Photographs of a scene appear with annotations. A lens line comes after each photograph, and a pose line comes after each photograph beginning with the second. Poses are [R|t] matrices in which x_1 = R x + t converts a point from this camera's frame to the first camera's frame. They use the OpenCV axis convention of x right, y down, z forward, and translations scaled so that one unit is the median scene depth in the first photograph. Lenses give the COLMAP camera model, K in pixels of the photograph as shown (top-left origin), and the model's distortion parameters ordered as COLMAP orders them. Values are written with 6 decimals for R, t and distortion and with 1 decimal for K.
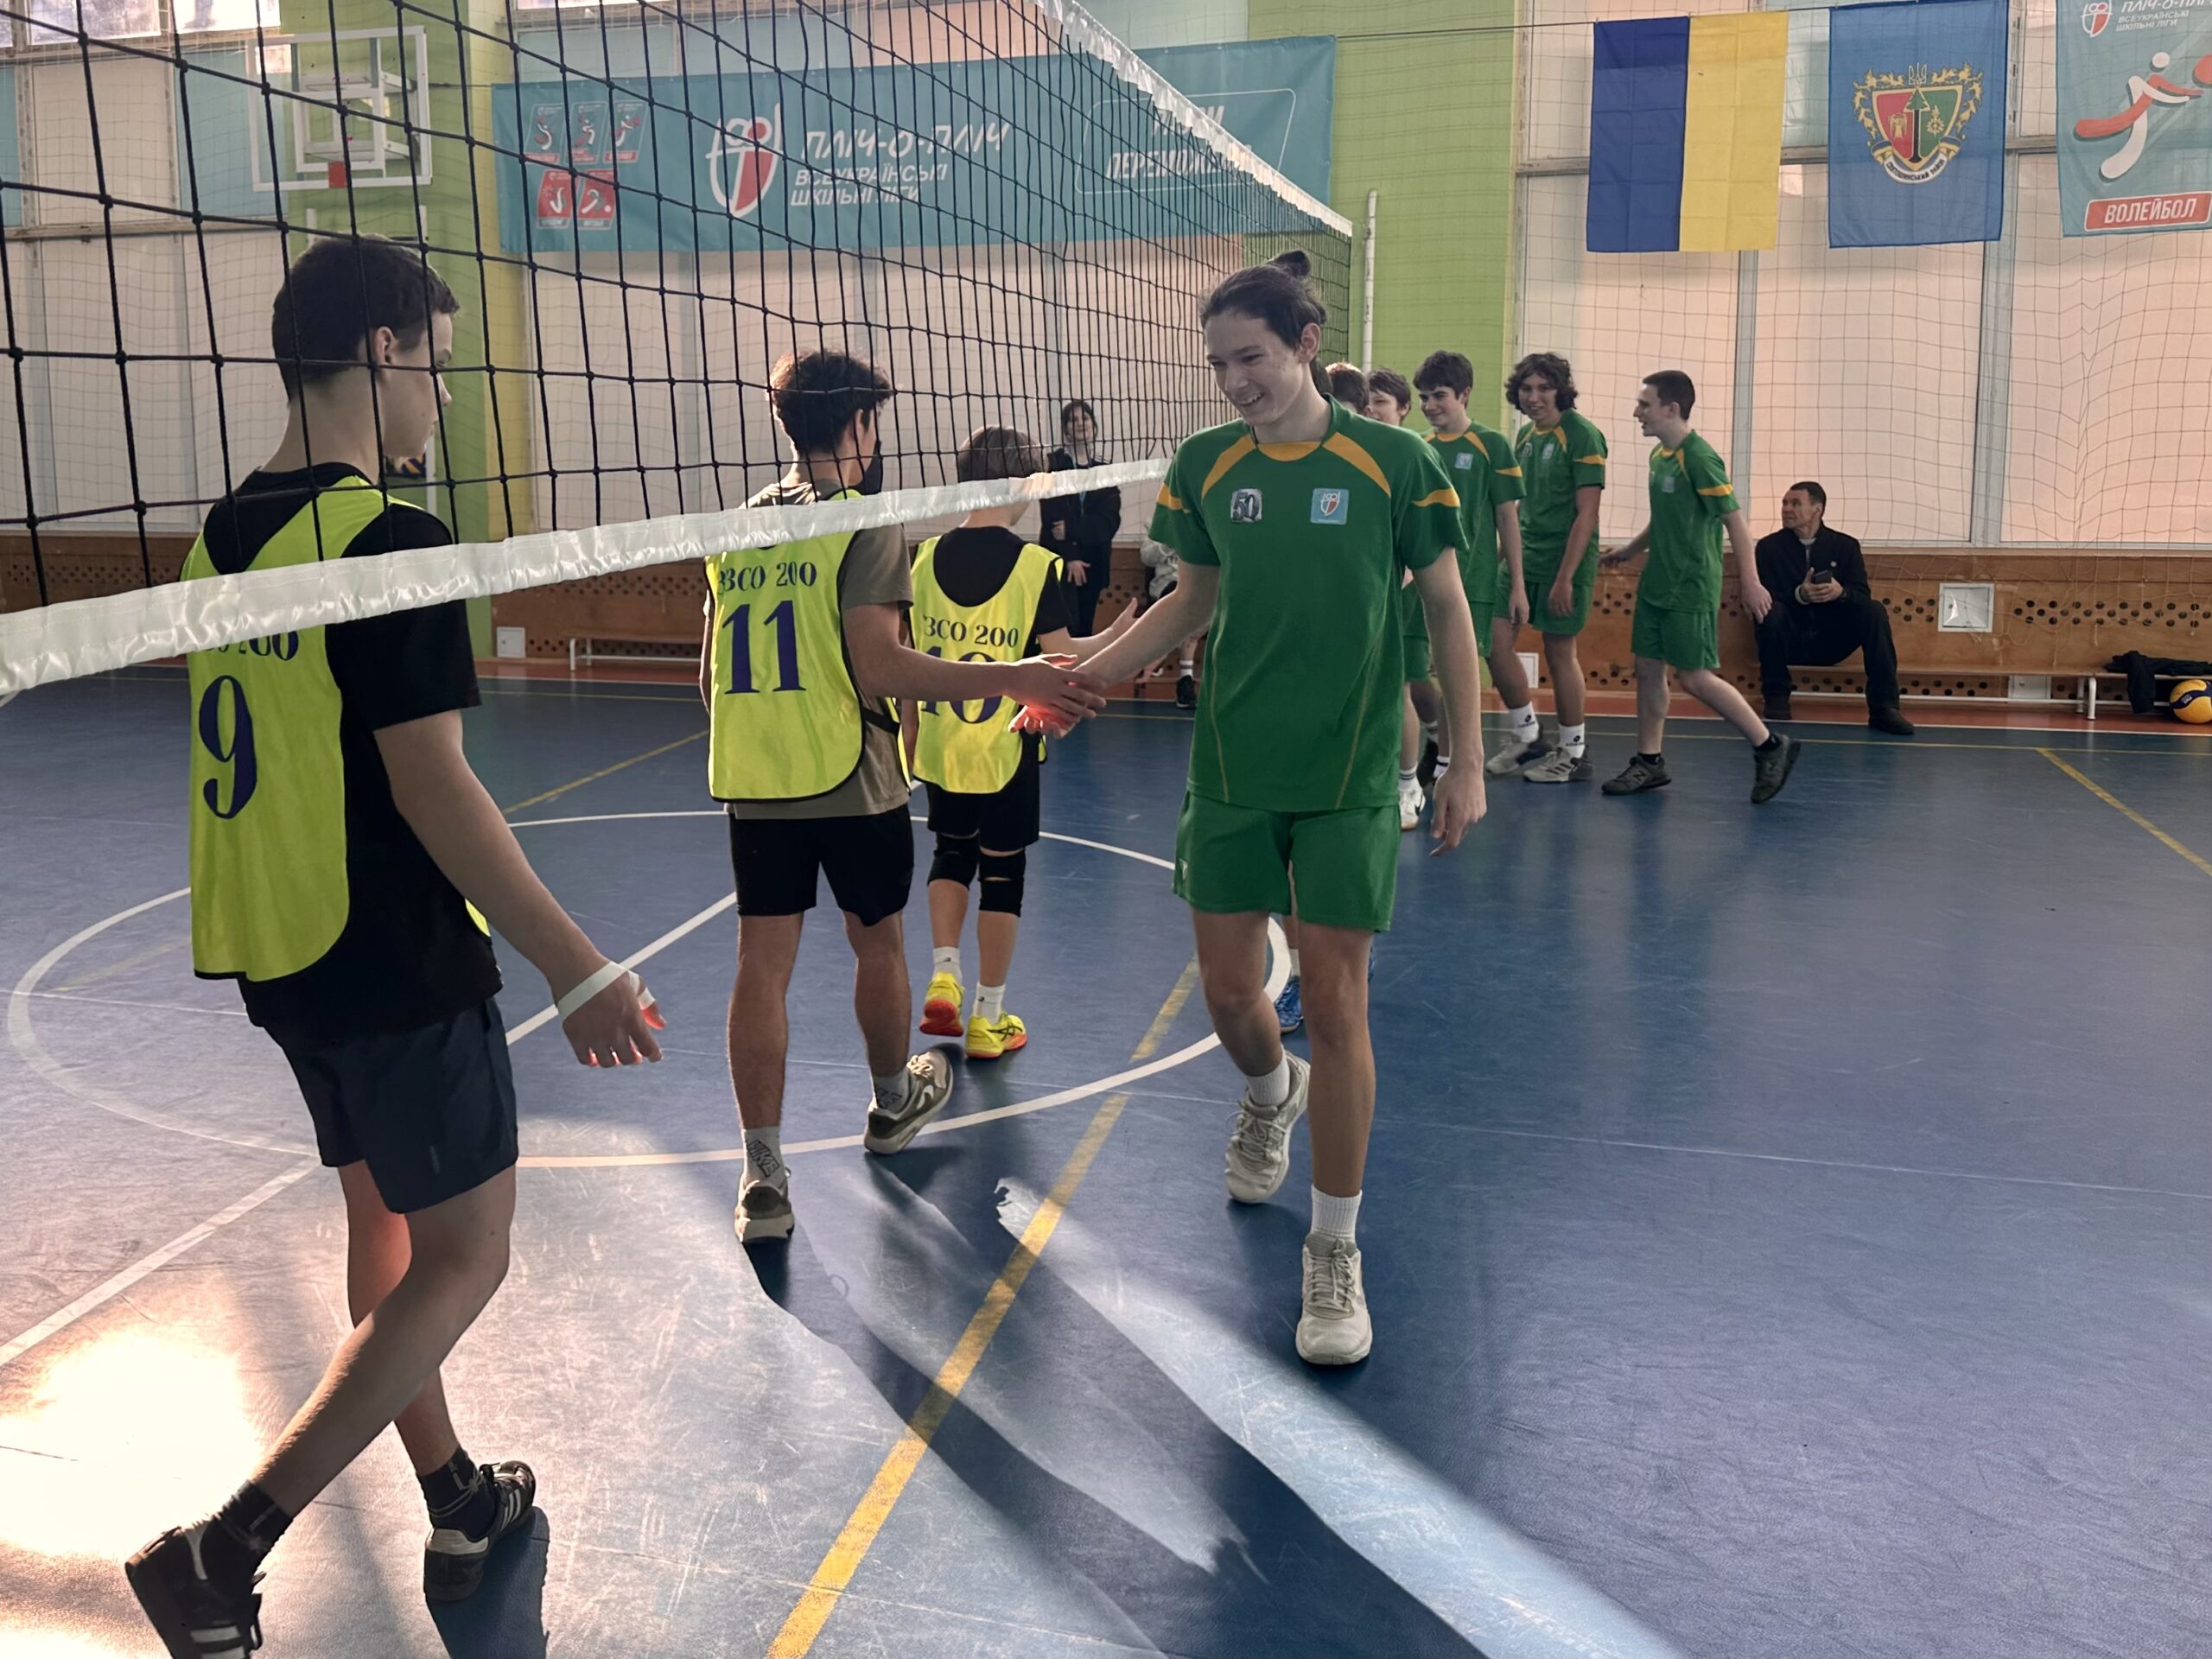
lens RADIAL K [[1880.8, 0, 1106.0], [0, 1880.8, 829.5], [0, 0, 1]] dist [0.012480, 0.003711]
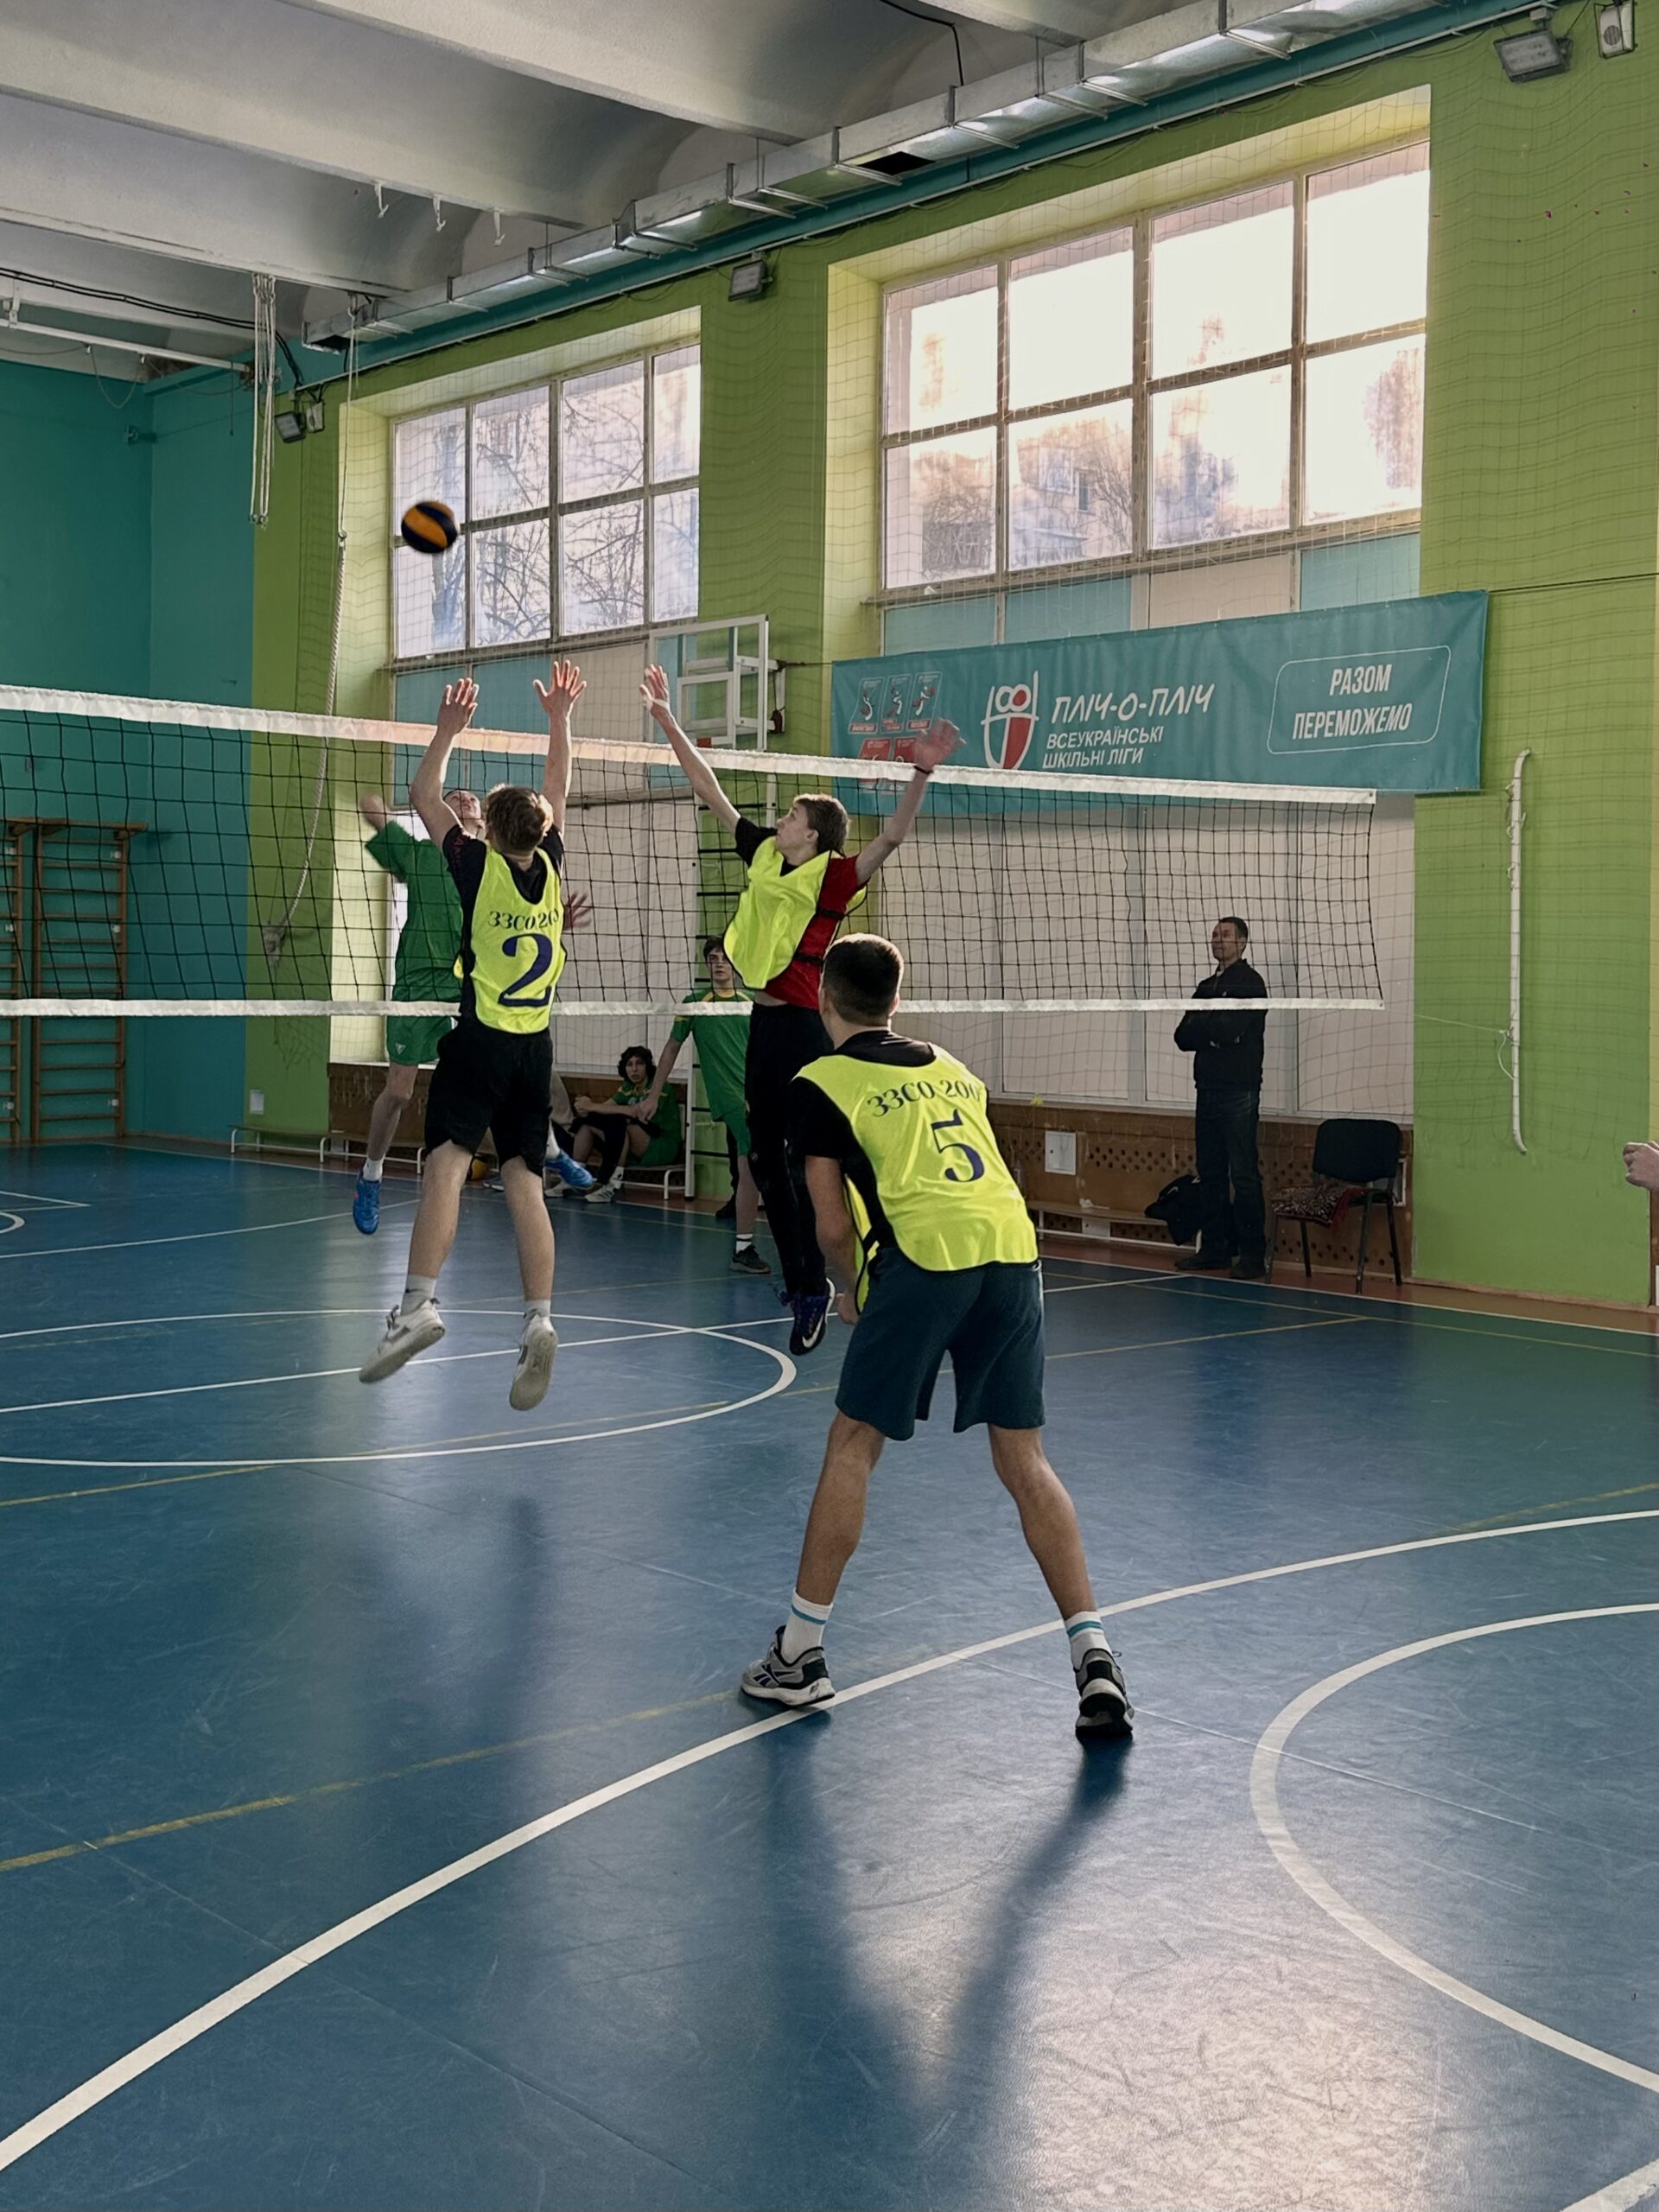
lens RADIAL K [[2600.2, 0, 829.5], [0, 2600.2, 1106.0], [0, 0, 1]] dist [-0.018363, -0.016549]
pose [[0.825466, 0.061525, -0.561089, 0.569630], [-0.156075, 0.980165, -0.122137, 0.031582], [0.542445, 0.188392, 0.818695, -0.163951]]
